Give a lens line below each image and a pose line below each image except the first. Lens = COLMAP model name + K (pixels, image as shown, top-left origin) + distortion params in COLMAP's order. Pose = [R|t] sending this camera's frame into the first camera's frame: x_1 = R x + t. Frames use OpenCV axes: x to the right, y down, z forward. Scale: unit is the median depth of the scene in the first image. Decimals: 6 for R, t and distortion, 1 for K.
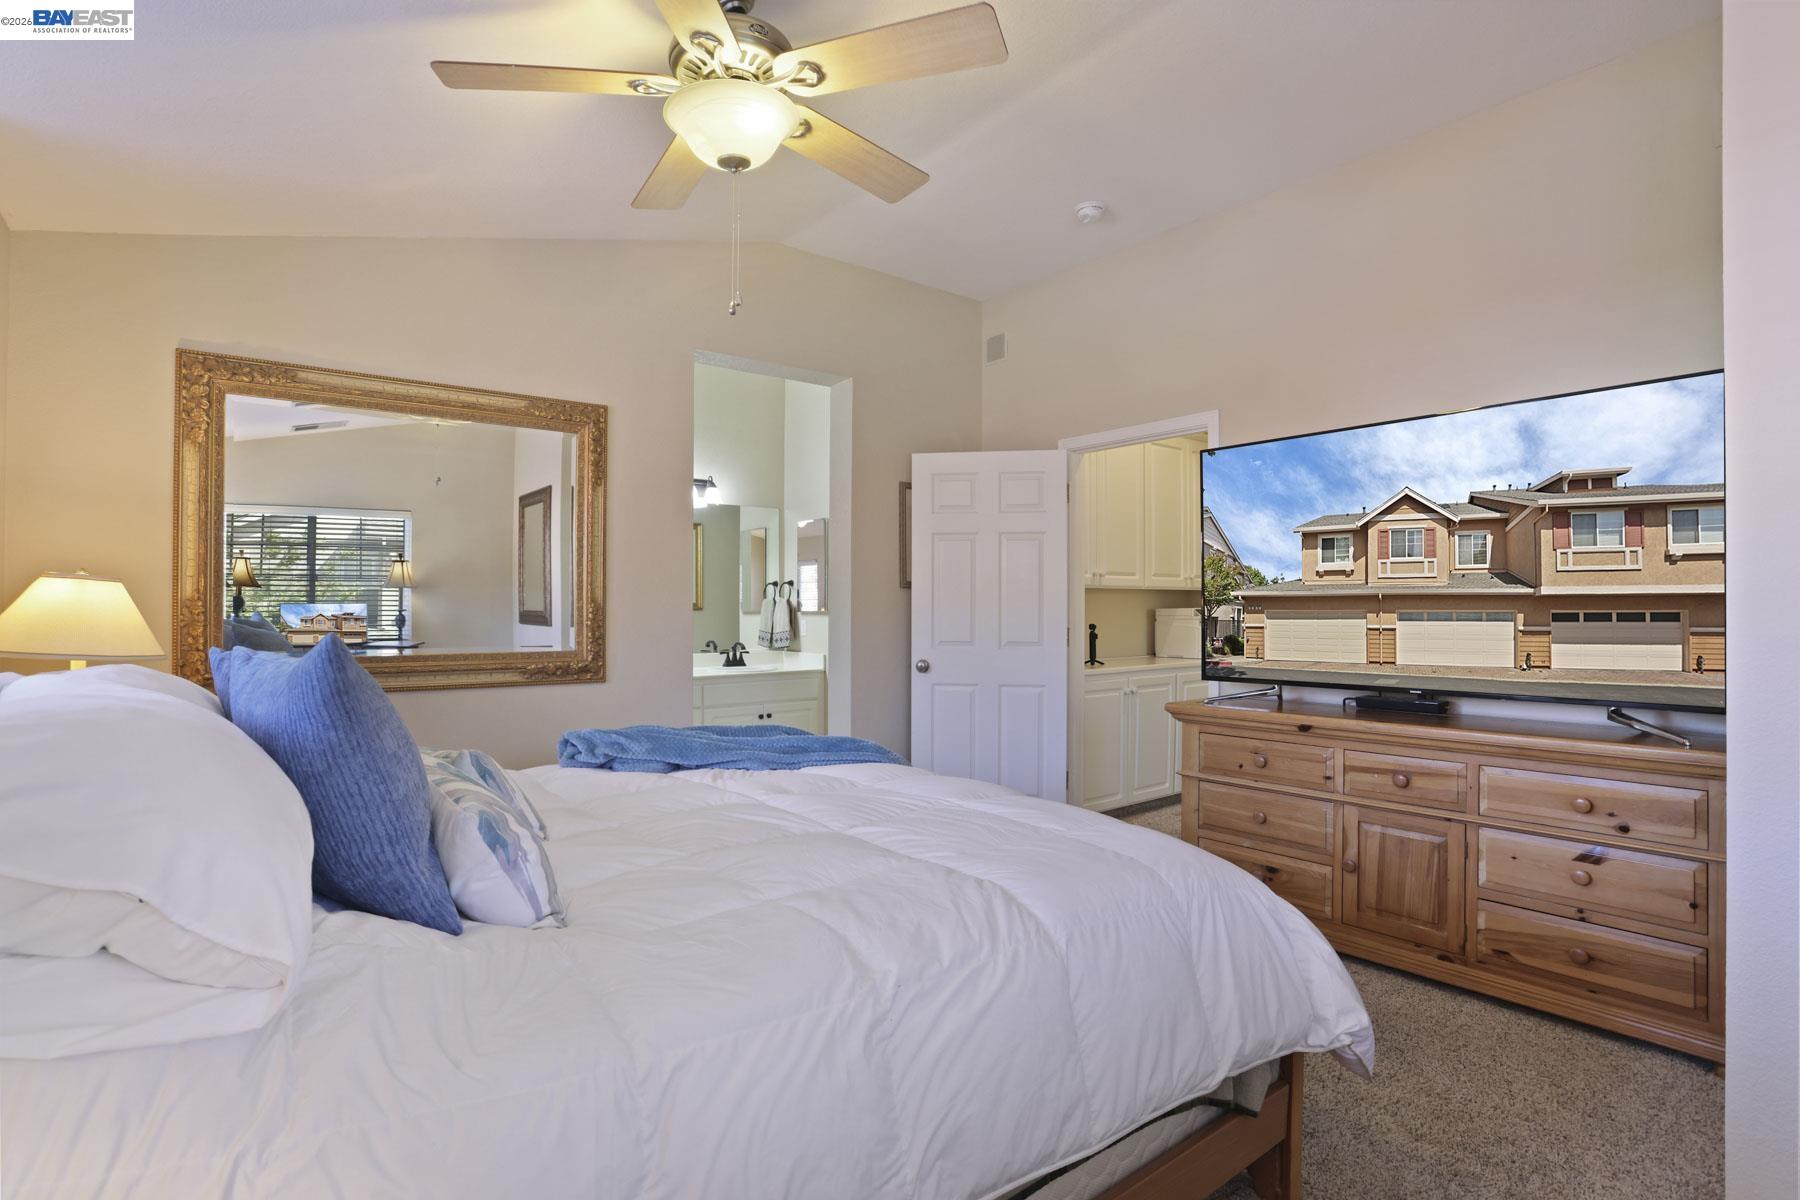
lens RADIAL K [[899.5, 0, 887.1], [0, 899.5, 617.4], [0, 0, 1]] dist [-0.069334, 0.029145]
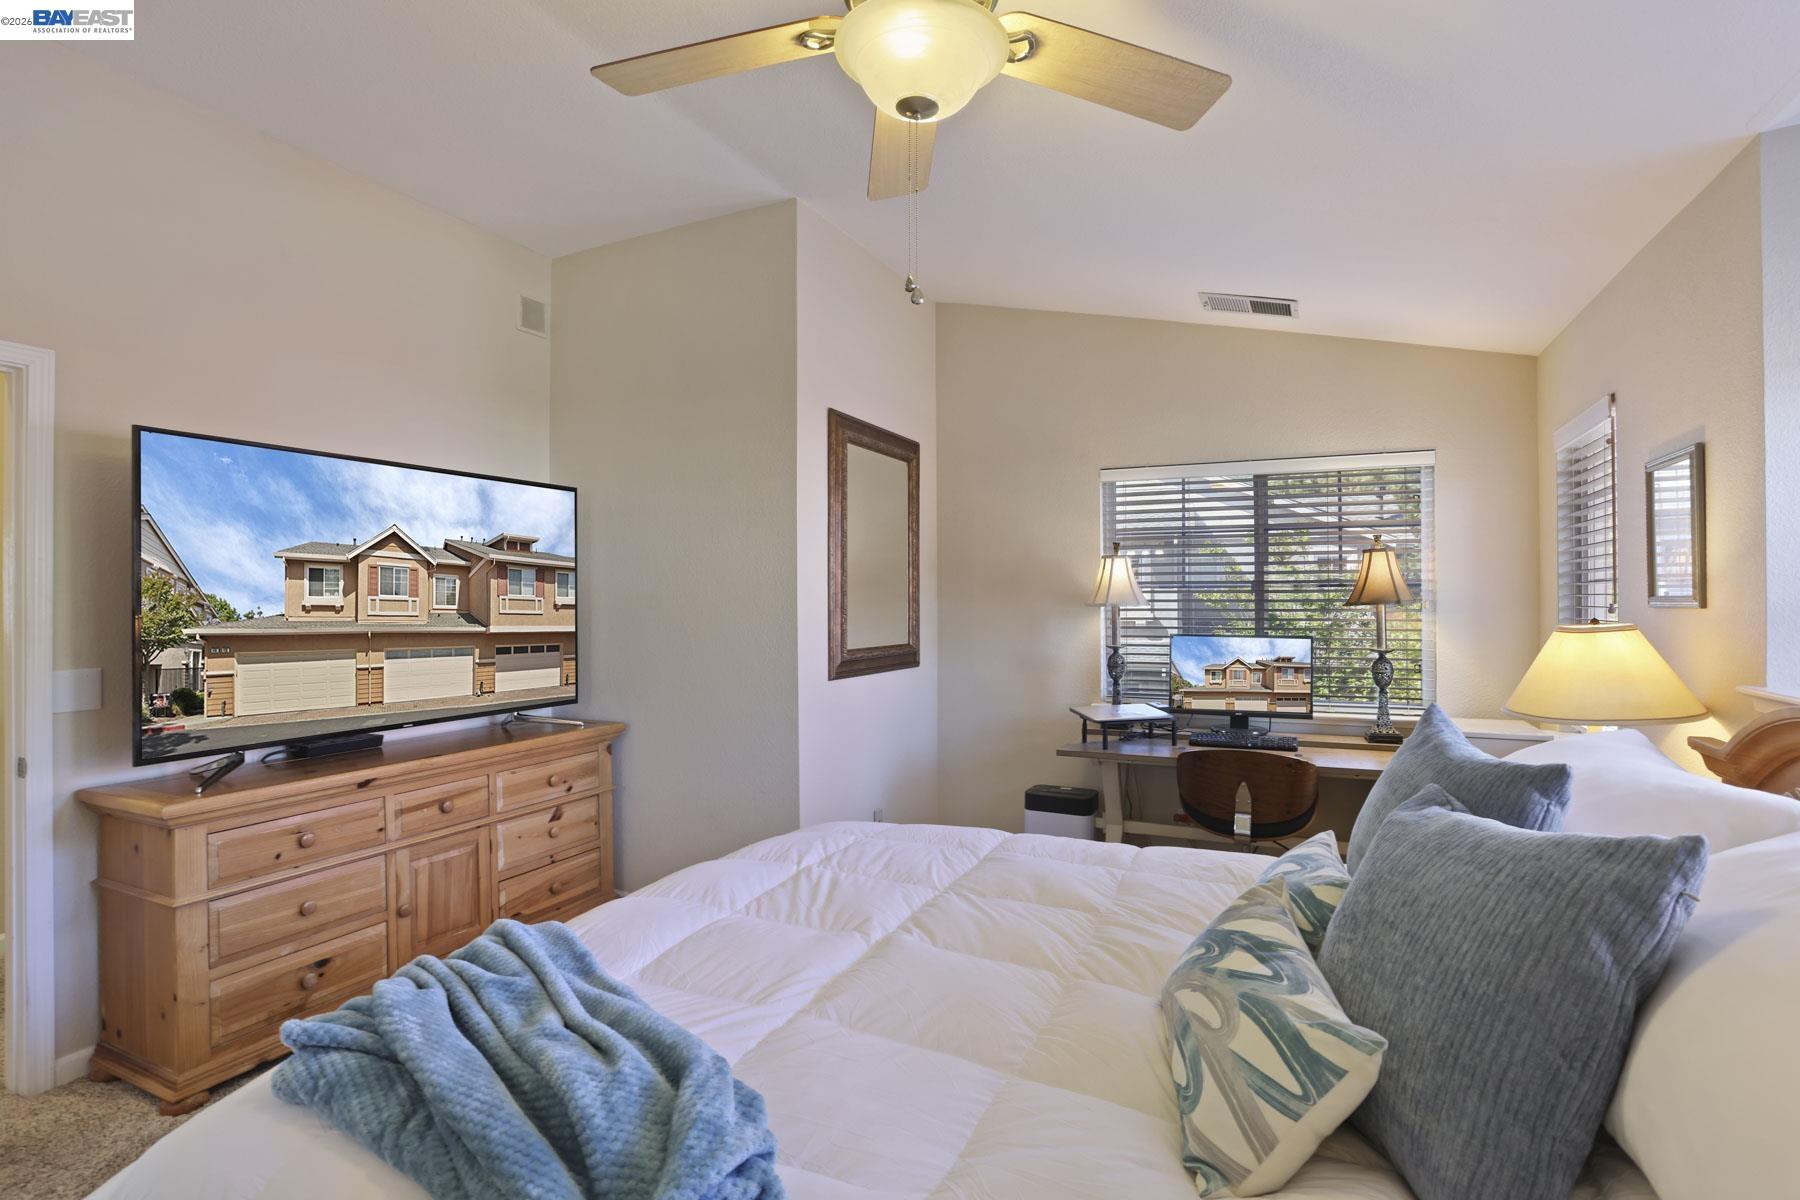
lens RADIAL K [[899.5, 0, 887.1], [0, 899.5, 617.4], [0, 0, 1]] dist [-0.069334, 0.029145]
pose [[-0.310395, -0.027324, 0.950215, -0.524290], [-0.028006, 0.999416, 0.019590, -0.076902], [-0.950195, -0.020531, -0.310979, 0.763589]]
